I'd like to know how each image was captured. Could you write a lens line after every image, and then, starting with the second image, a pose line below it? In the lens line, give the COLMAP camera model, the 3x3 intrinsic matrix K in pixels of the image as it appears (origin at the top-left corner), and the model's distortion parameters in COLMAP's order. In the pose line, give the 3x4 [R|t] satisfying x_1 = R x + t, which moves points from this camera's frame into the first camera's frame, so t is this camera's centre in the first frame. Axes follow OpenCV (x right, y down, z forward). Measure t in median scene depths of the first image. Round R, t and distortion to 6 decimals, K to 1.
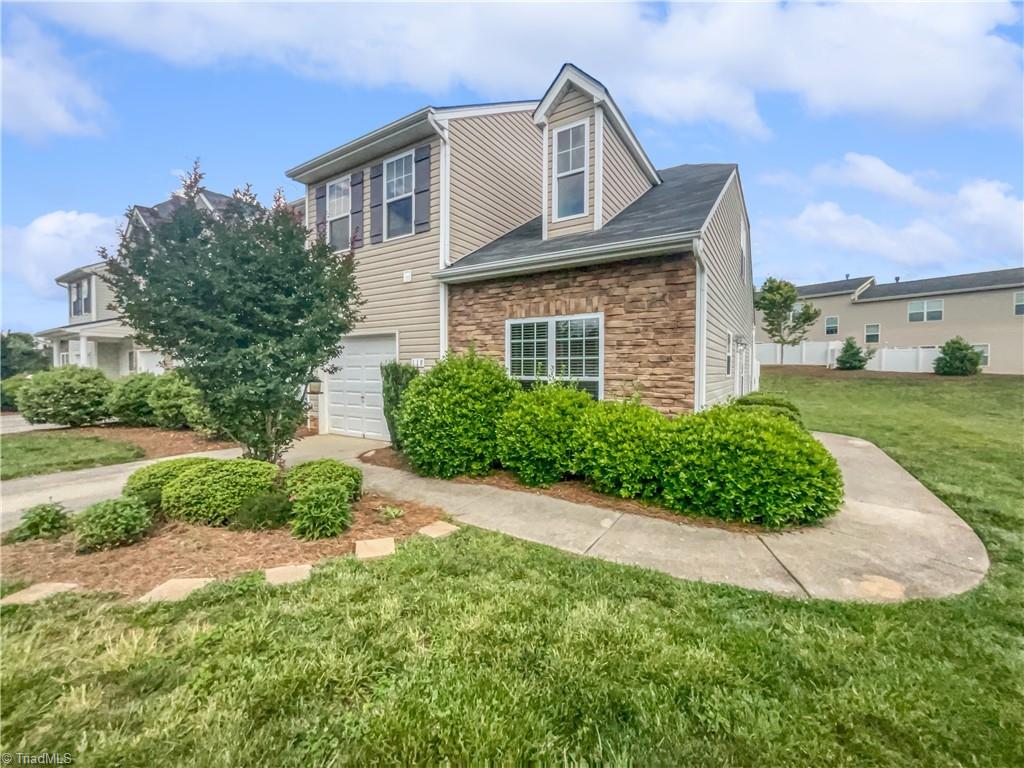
lens RADIAL K [[412.1, 0, 524.4], [0, 412.1, 384.2], [0, 0, 1]] dist [0.000600, 0.000060]
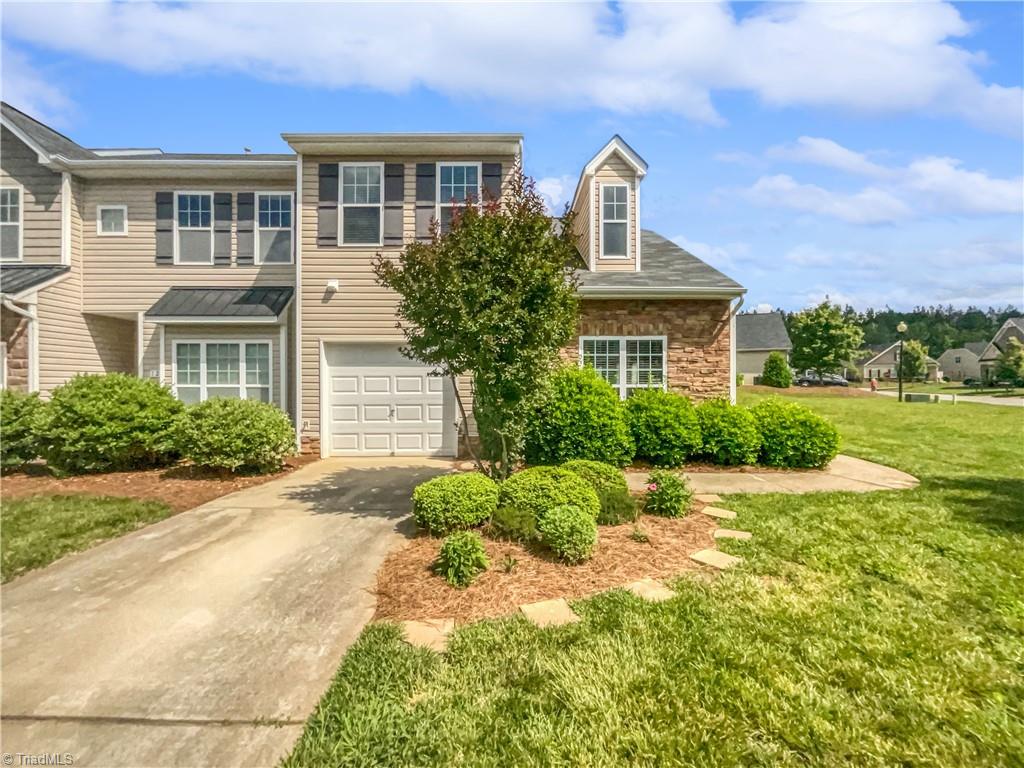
lens RADIAL K [[412.1, 0, 524.4], [0, 412.1, 384.2], [0, 0, 1]] dist [0.000600, 0.000060]
pose [[0.841306, -0.005053, 0.540536, -0.854328], [0.022670, 0.999406, -0.025942, 0.005887], [-0.540084, 0.034079, 0.840921, 0.121617]]
